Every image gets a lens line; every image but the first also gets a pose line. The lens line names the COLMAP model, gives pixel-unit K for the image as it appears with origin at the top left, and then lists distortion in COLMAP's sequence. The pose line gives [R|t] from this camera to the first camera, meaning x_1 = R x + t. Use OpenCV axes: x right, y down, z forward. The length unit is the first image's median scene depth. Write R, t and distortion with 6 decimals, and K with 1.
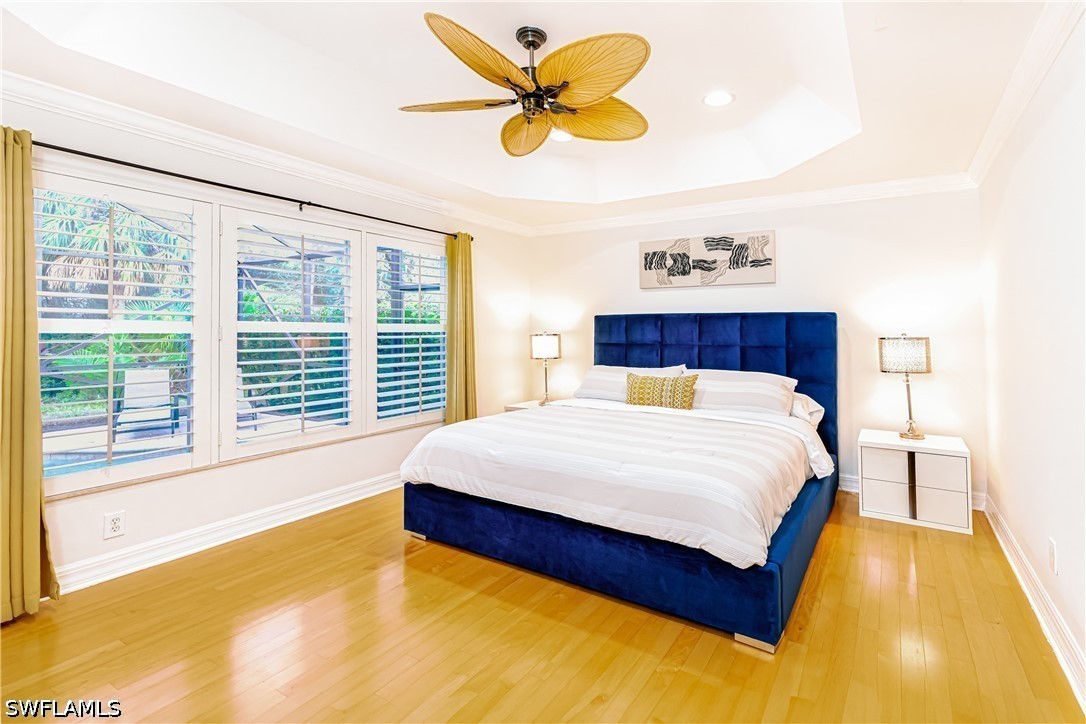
lens RADIAL K [[484.4, 0, 533.3], [0, 484.4, 328.4], [0, 0, 1]] dist [0.003604, 0.000116]
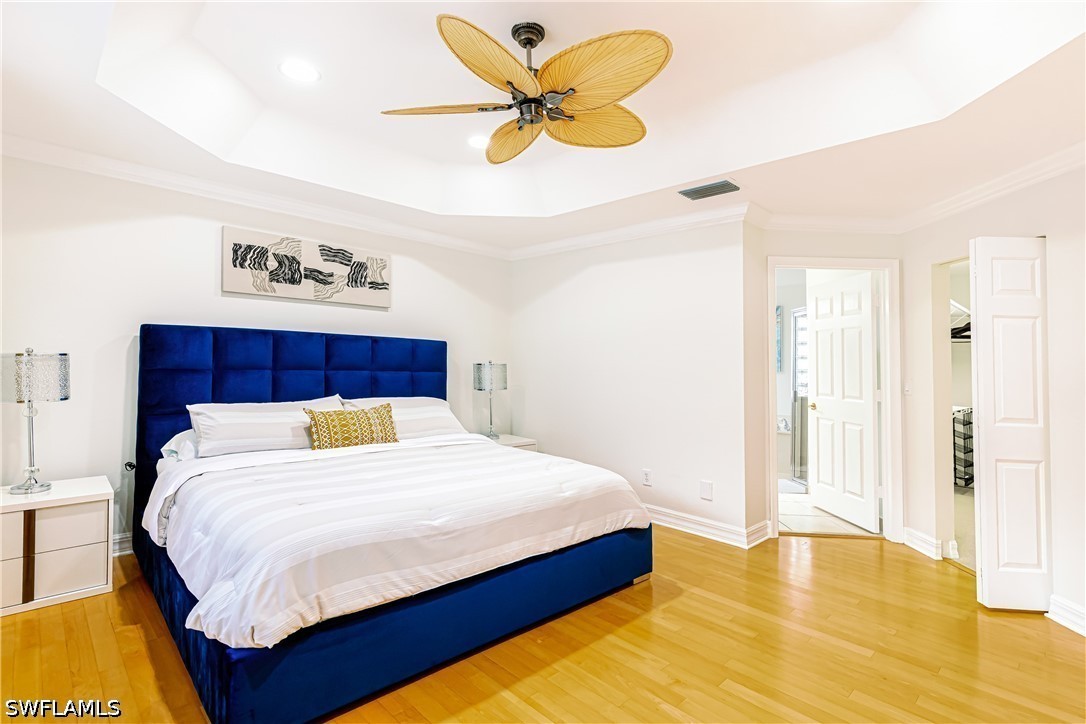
lens RADIAL K [[573.7, 0, 546.4], [0, 573.7, 352.5], [0, 0, 1]] dist [0.008194, 0.000435]
pose [[0.202367, 0.019528, 0.979115, -0.553711], [-0.031134, 0.999424, -0.013498, 0.003167], [-0.978815, -0.027753, 0.202859, 0.408650]]
